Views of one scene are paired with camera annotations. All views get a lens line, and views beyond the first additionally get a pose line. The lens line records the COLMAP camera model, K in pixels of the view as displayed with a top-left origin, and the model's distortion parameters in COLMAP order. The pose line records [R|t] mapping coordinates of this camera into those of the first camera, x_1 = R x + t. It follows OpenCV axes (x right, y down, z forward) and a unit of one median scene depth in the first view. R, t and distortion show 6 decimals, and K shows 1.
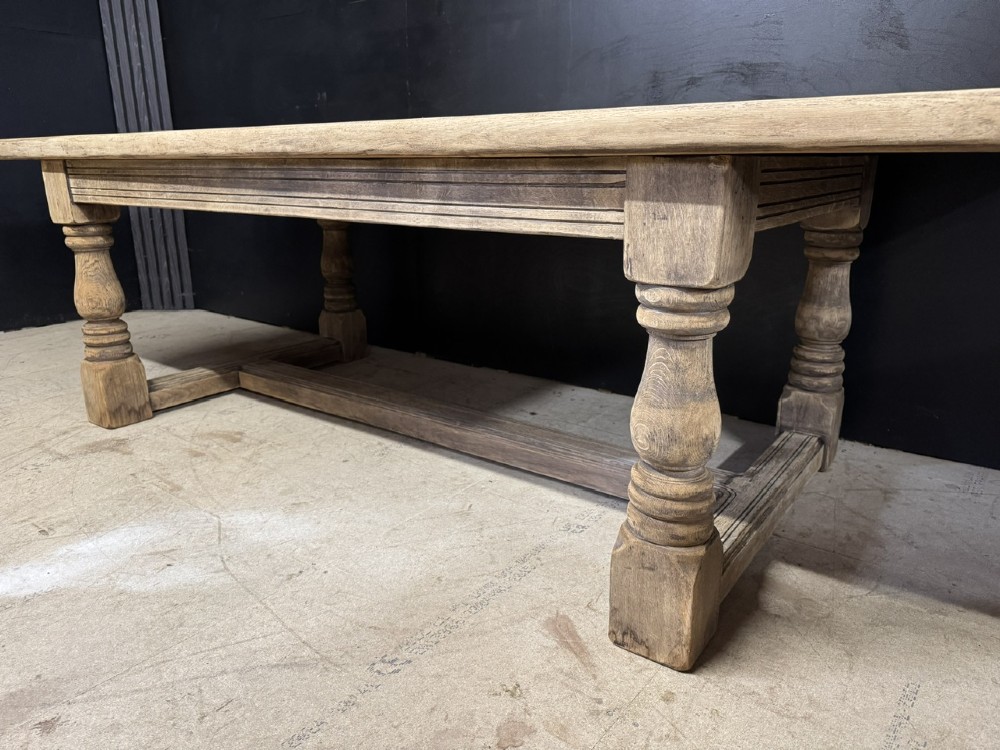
lens RADIAL K [[713.1, 0, 499.8], [0, 713.1, 378.0], [0, 0, 1]] dist [0.028635, -0.036243]
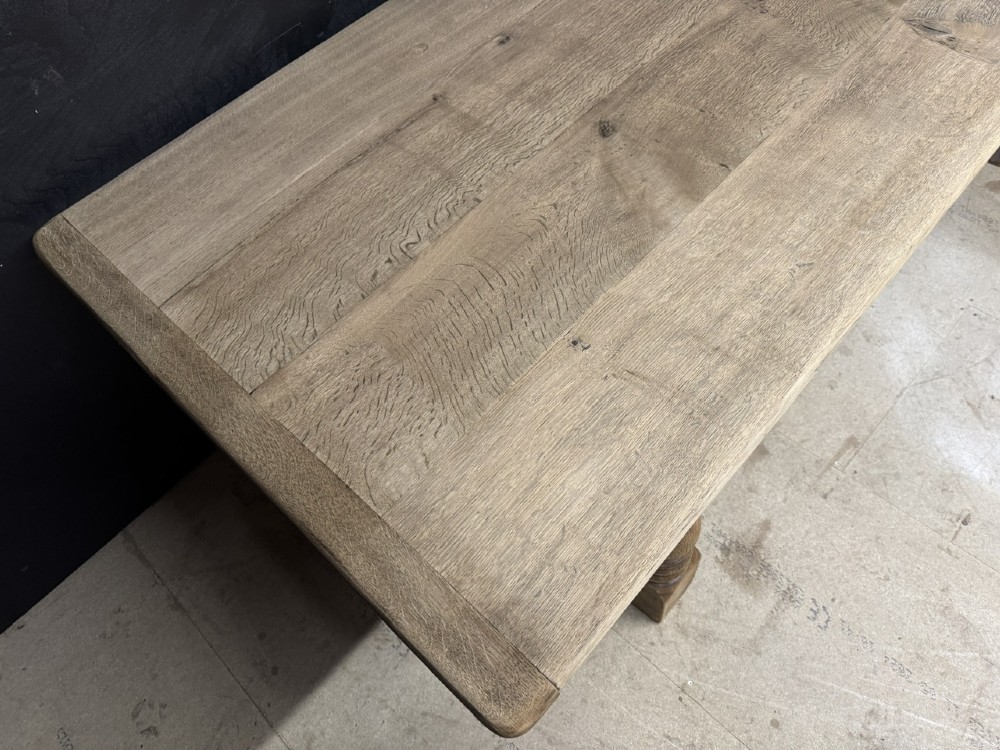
lens RADIAL K [[713.1, 0, 498.7], [0, 713.1, 376.5], [0, 0, 1]] dist [0.028635, -0.036243]
pose [[0.101189, -0.838742, 0.535045, -1.085251], [0.391036, 0.528051, 0.753825, -0.957552], [-0.914796, 0.132943, 0.381411, 1.189819]]
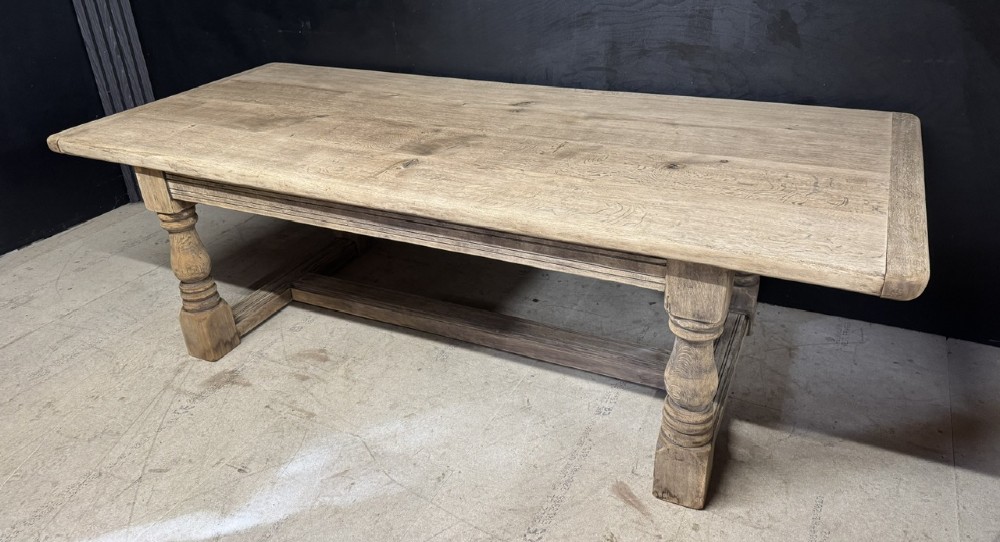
lens RADIAL K [[708.3, 0, 500.3], [0, 708.3, 251.9], [0, 0, 1]] dist [0.046812, -0.053107]
pose [[0.981920, -0.116618, 0.149110, -0.294620], [0.089331, 0.979941, 0.178143, -0.405129], [-0.166894, -0.161602, 0.972641, -0.372389]]
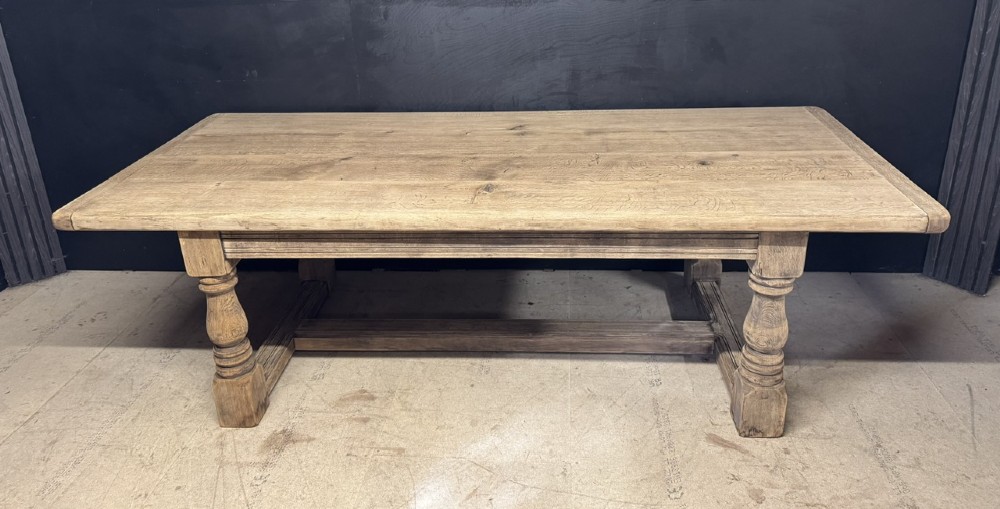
lens RADIAL K [[716.2, 0, 493.2], [0, 716.2, 187.4], [0, 0, 1]] dist [0.055928, -0.064218]
pose [[0.846616, -0.215526, 0.486611, -0.969467], [0.186284, 0.976497, 0.108403, -0.508926], [-0.498538, -0.001128, 0.866867, -0.316541]]
